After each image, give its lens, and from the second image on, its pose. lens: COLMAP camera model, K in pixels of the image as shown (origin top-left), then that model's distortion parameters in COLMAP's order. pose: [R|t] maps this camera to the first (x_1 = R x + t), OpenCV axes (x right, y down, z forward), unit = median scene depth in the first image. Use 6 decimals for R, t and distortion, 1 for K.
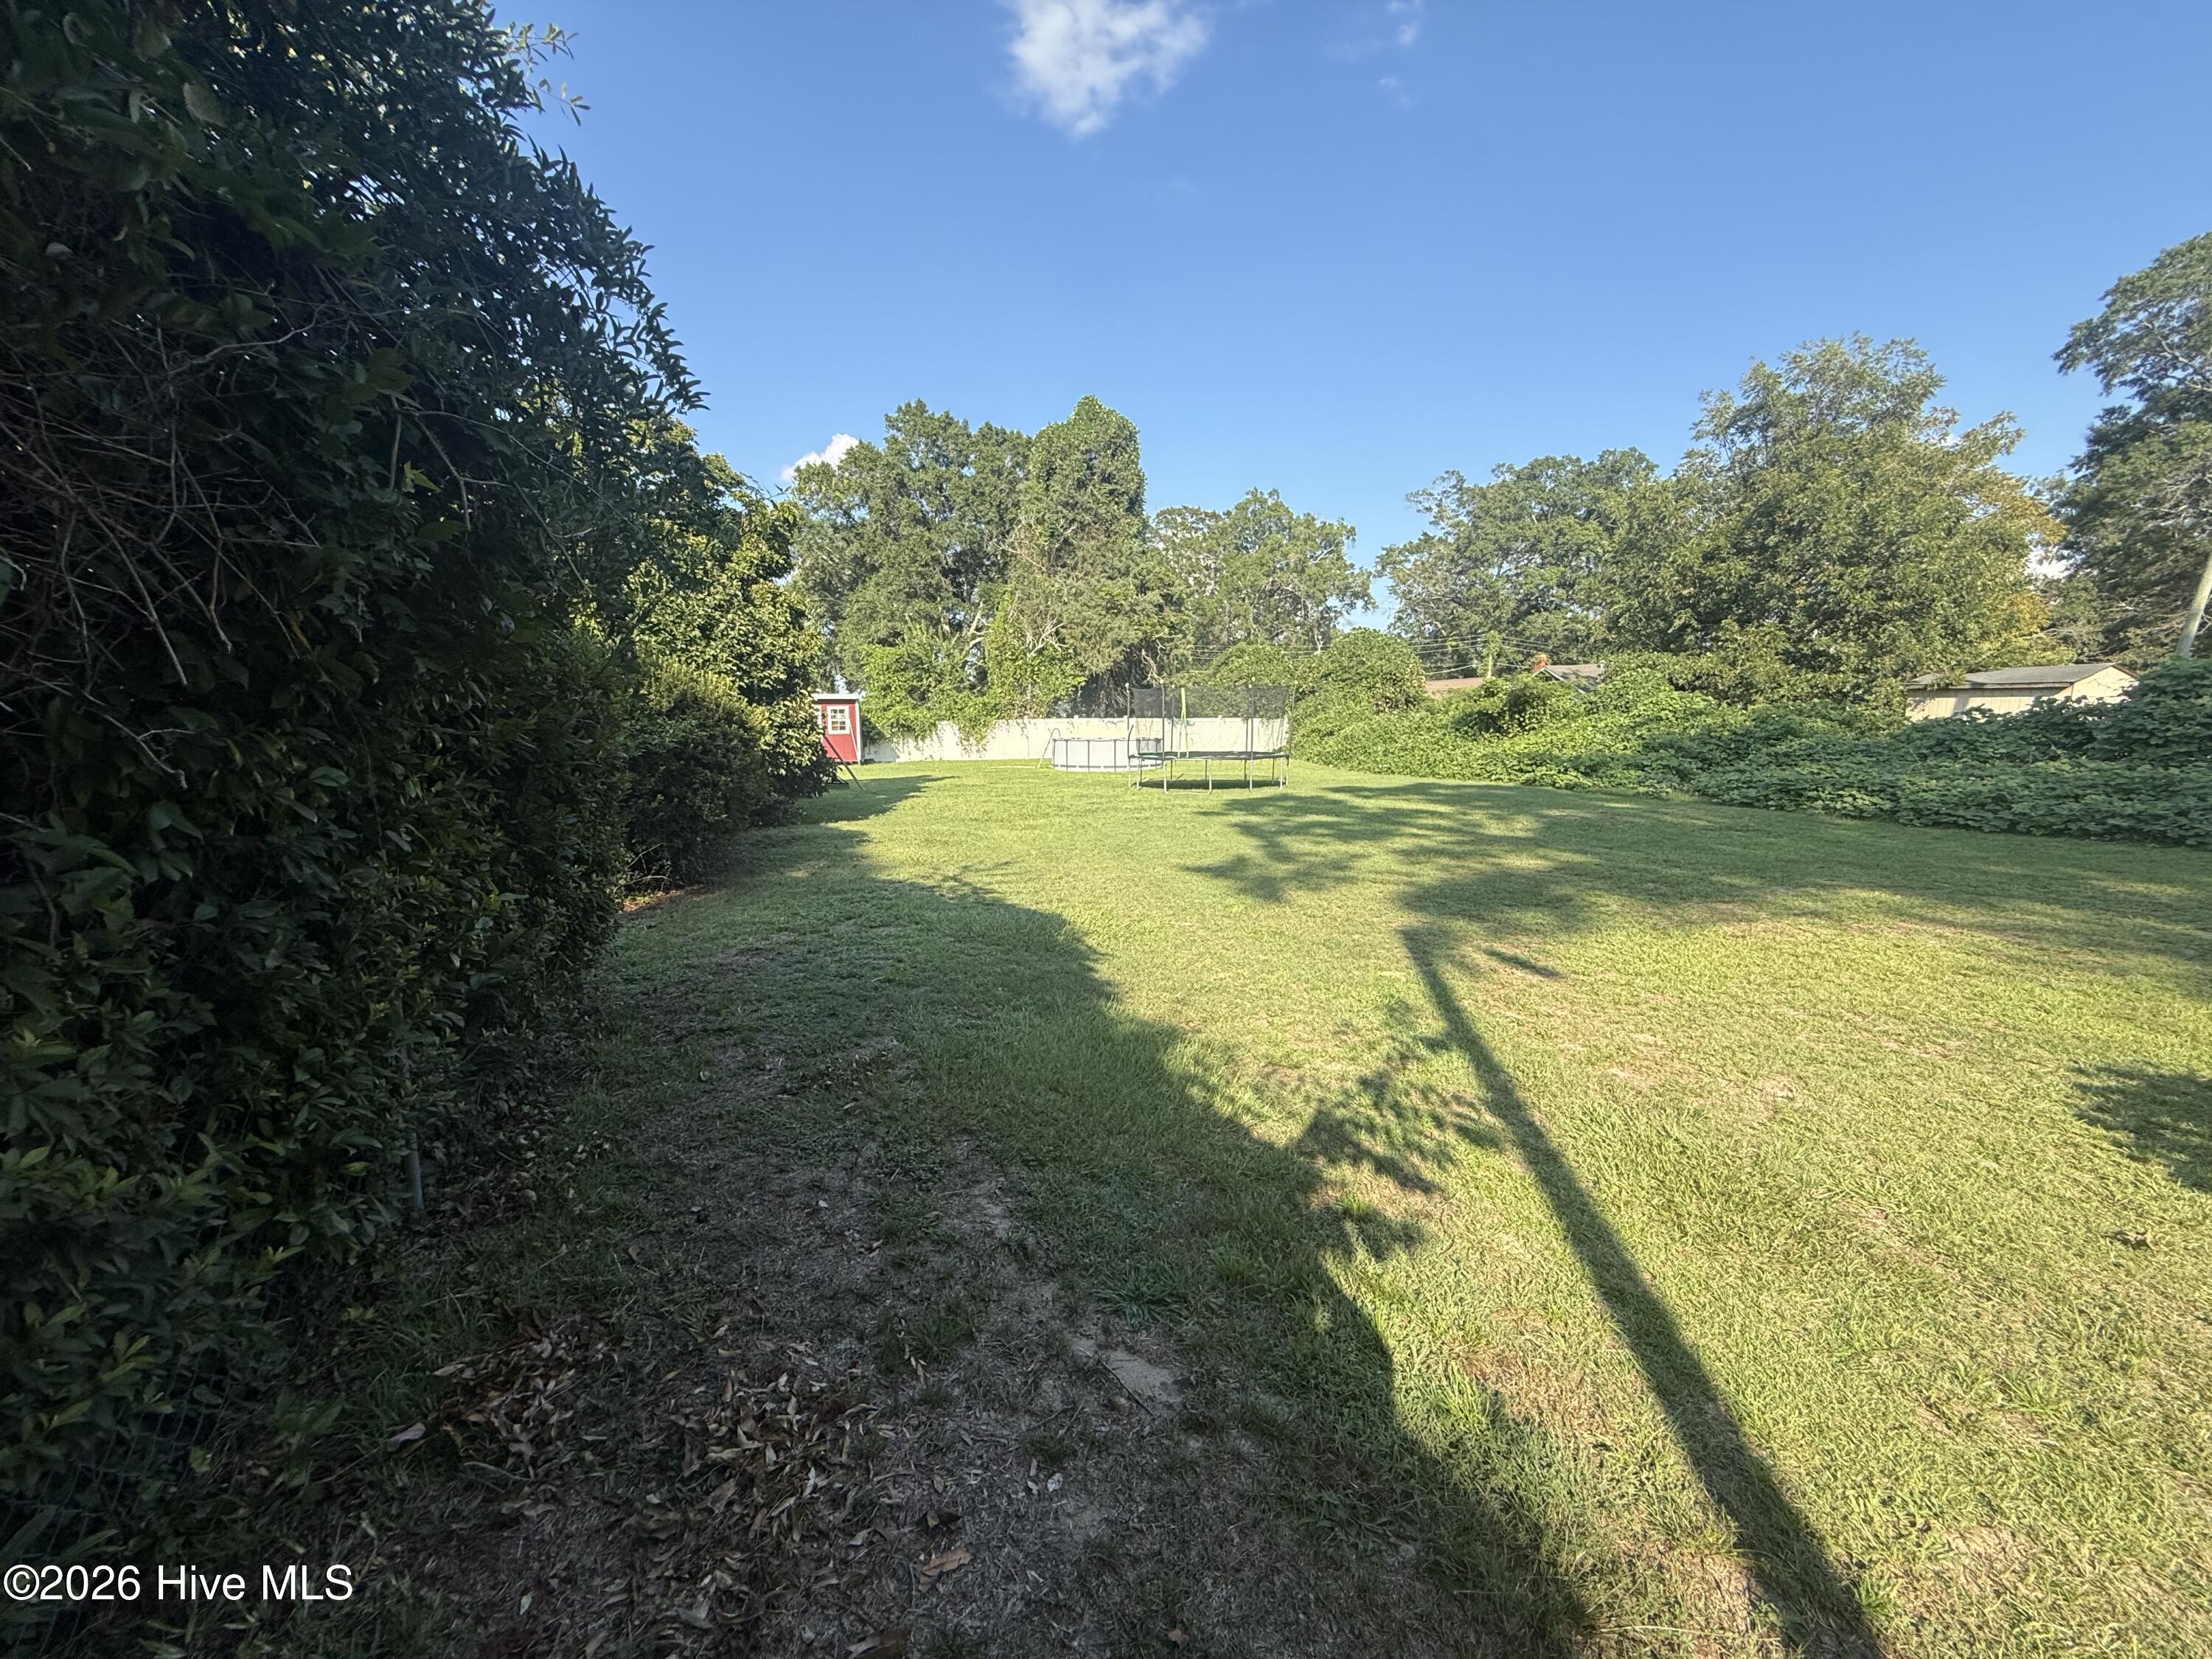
lens RADIAL K [[893.0, 0, 1115.6], [0, 893.0, 825.7], [0, 0, 1]] dist [-0.000390, 0.000759]
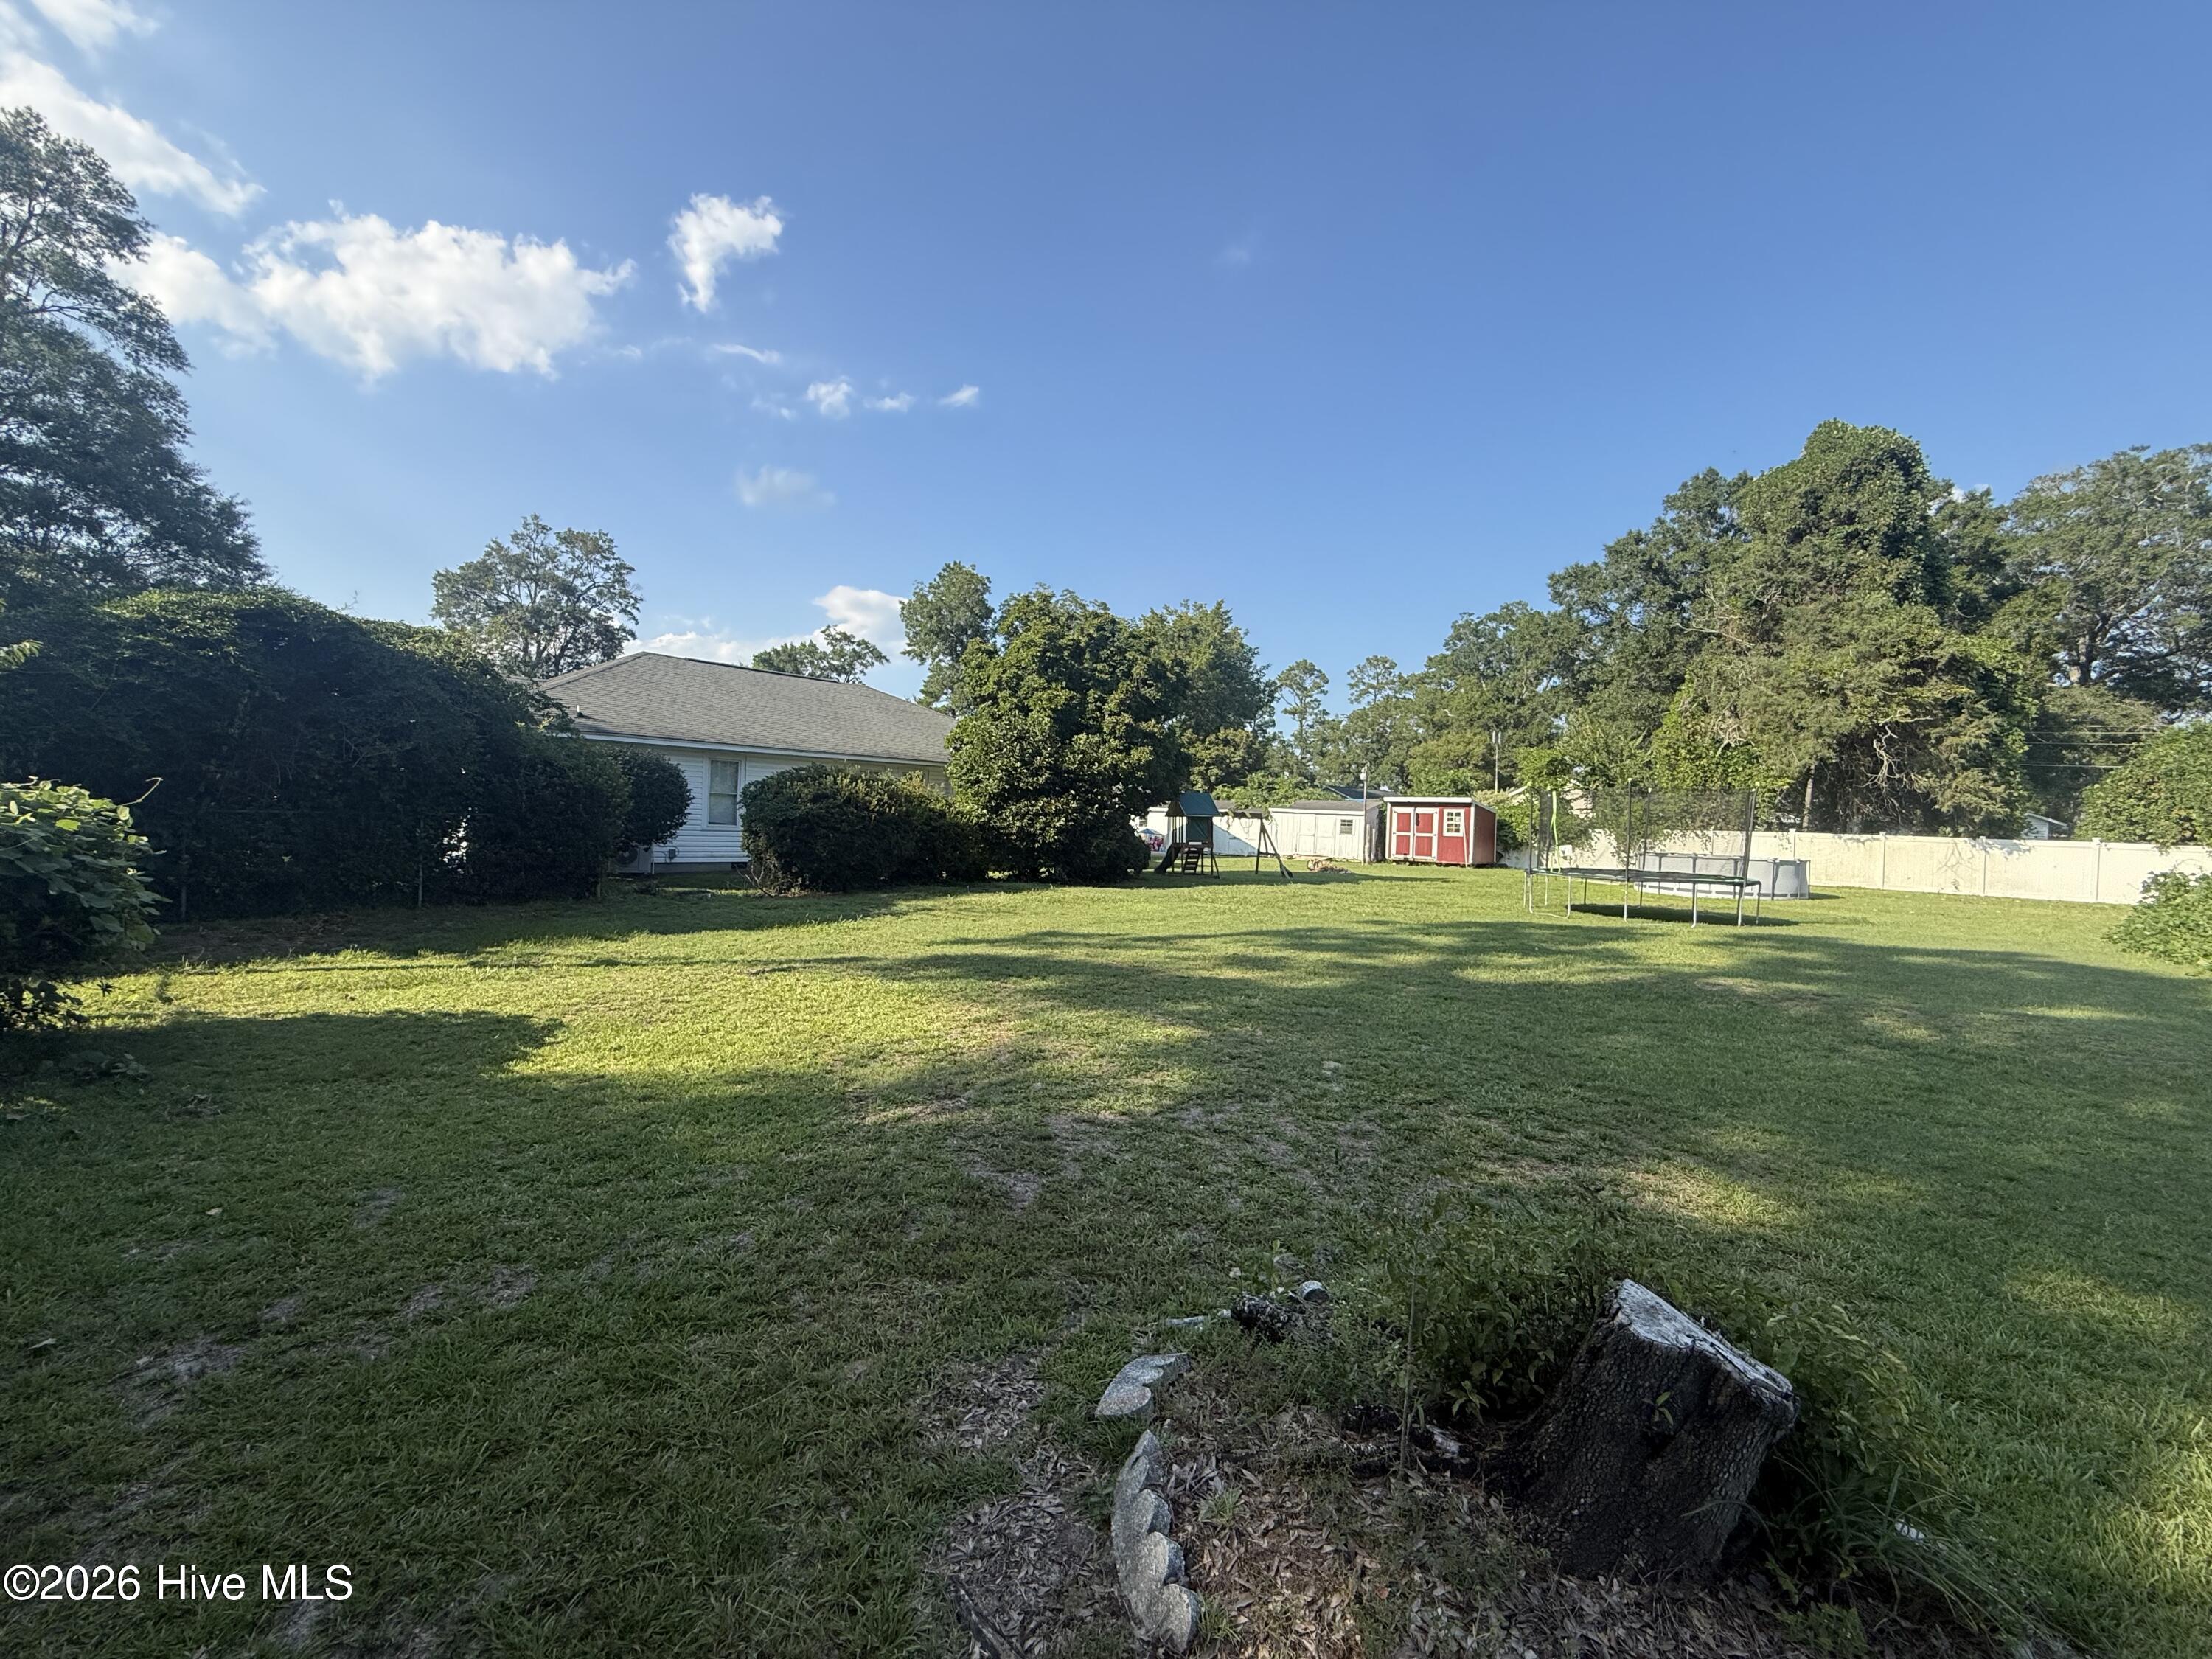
lens RADIAL K [[893.0, 0, 1100.4], [0, 893.0, 834.9], [0, 0, 1]] dist [-0.000390, 0.000759]
pose [[0.590041, 0.043081, -0.806223, 0.242774], [-0.129470, 0.990701, -0.041816, -0.011127], [0.796925, 0.129055, 0.590132, 0.087116]]
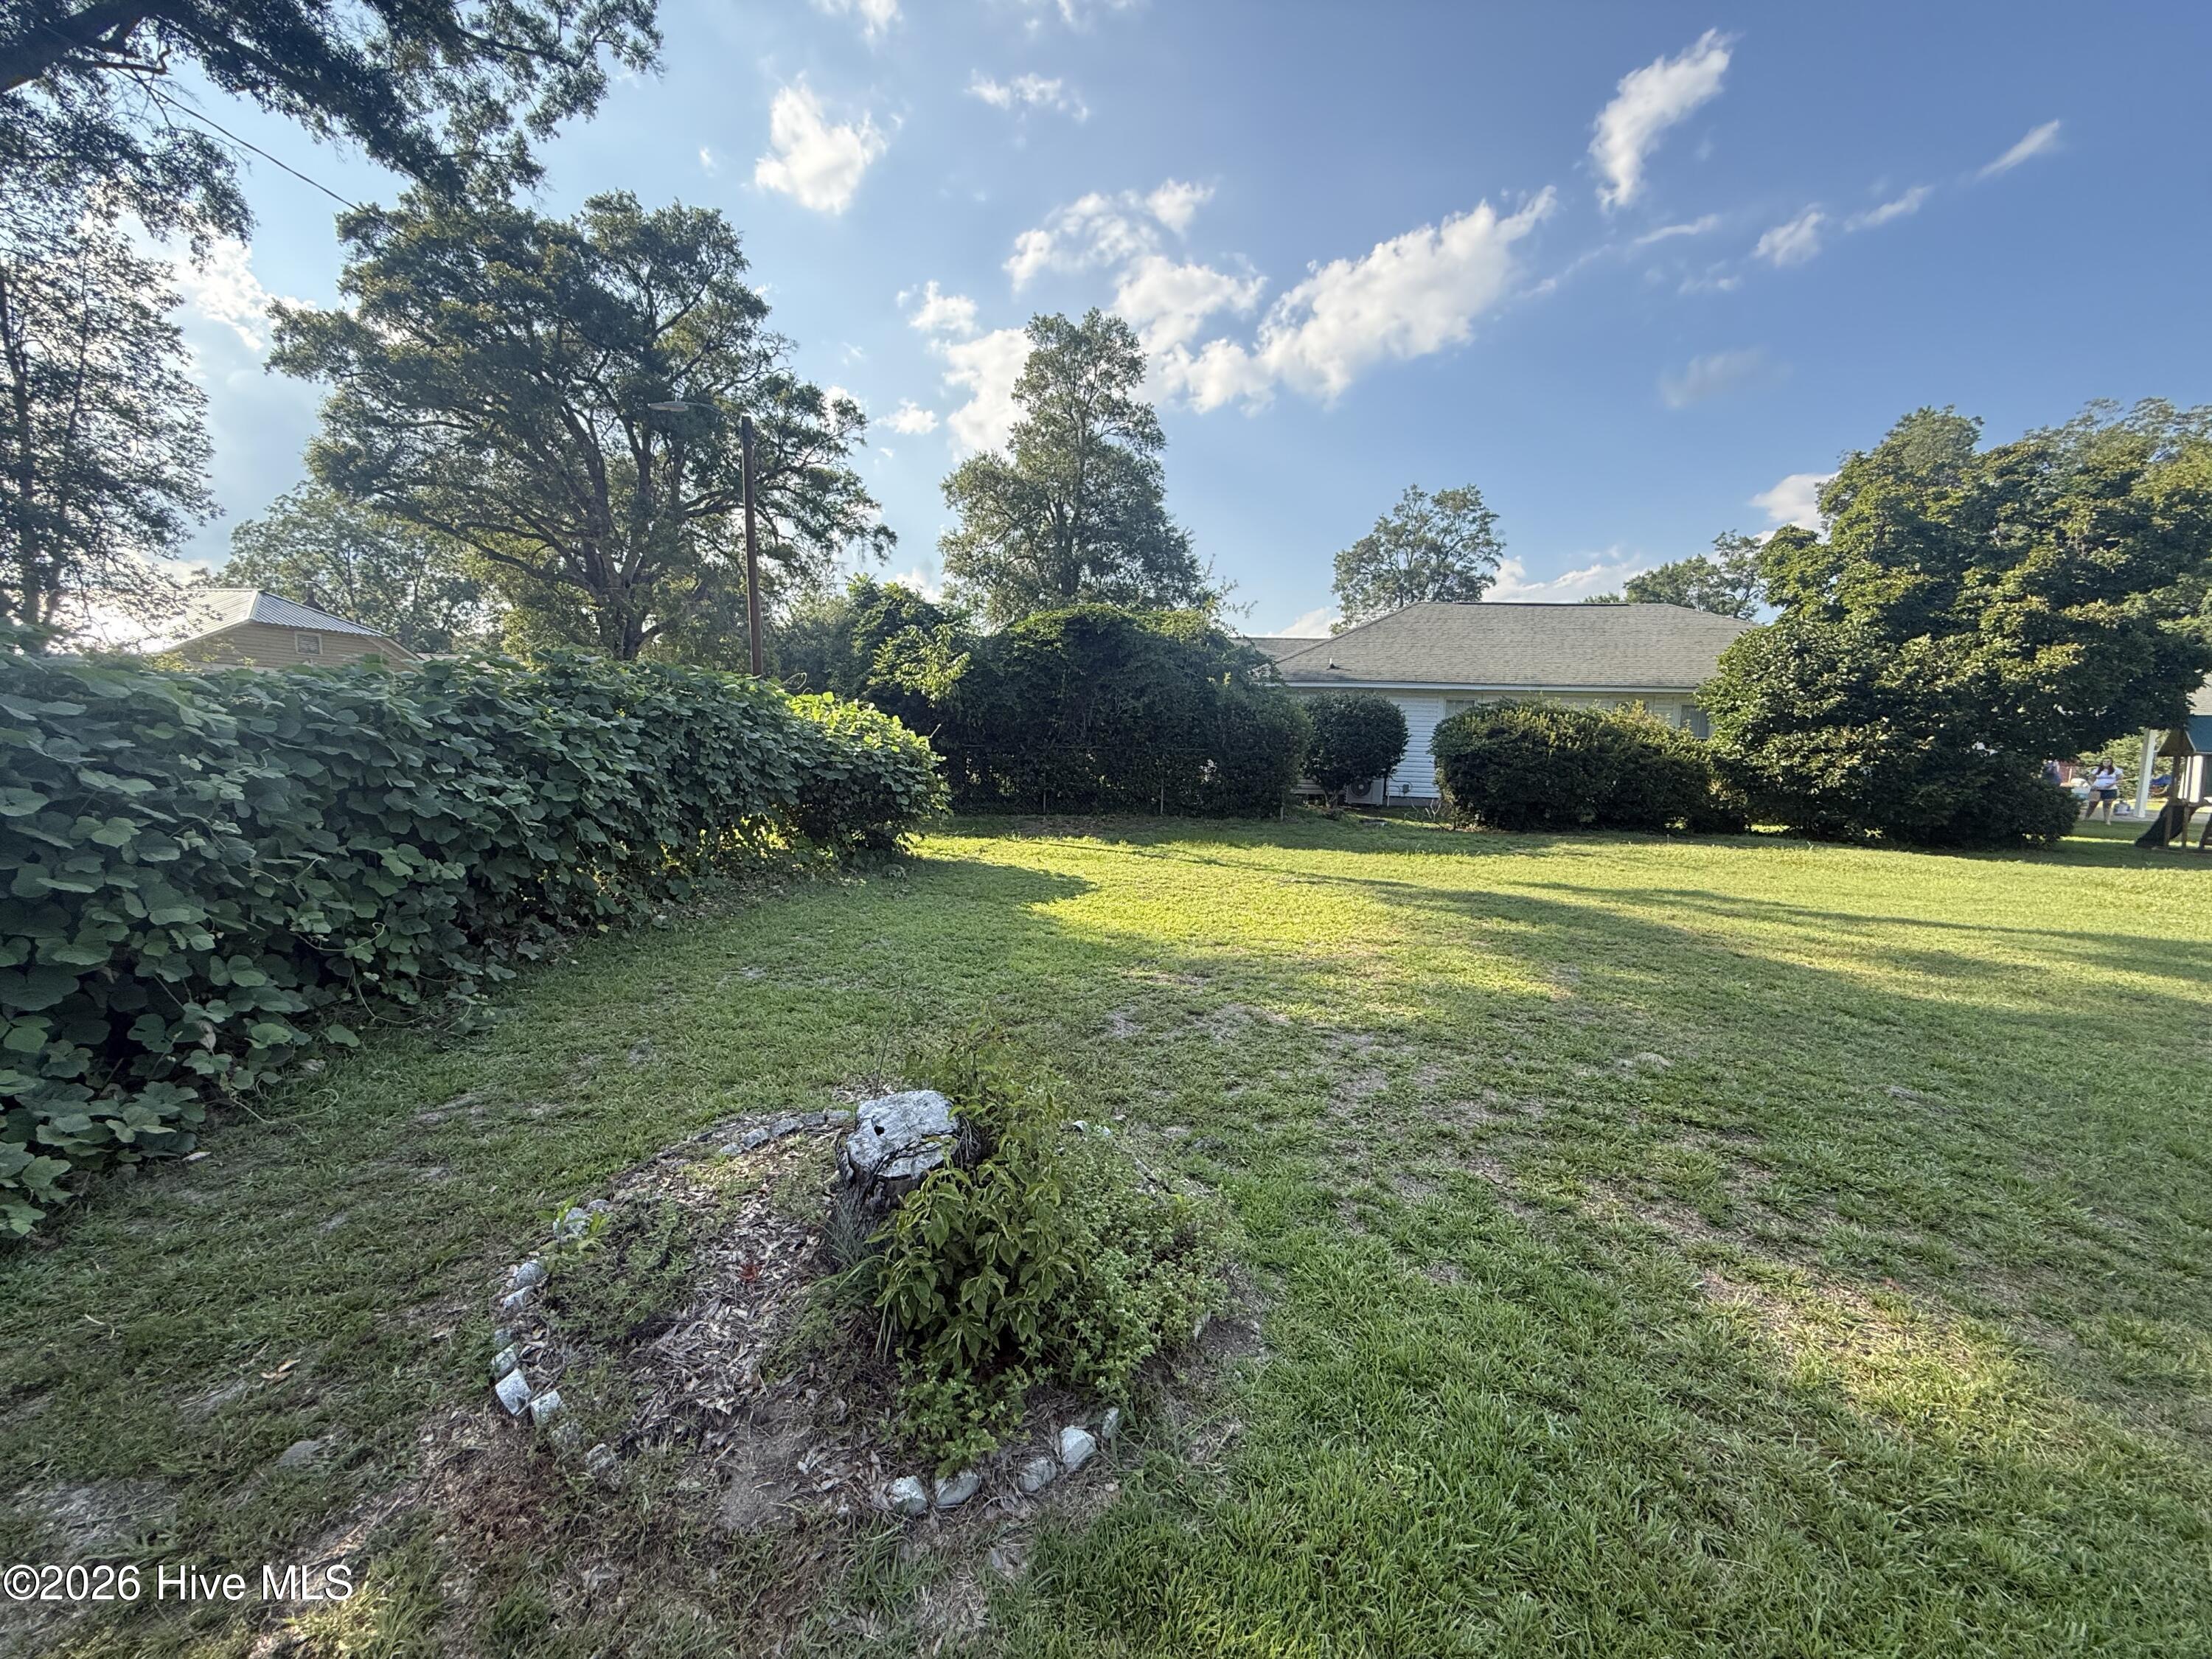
lens RADIAL K [[893.0, 0, 1089.7], [0, 893.0, 828.0], [0, 0, 1]] dist [-0.000390, 0.000759]
pose [[-0.302891, 0.098566, -0.947914, 0.256510], [-0.130274, 0.981019, 0.143635, -0.015148], [0.944079, 0.166994, -0.284301, 0.124137]]
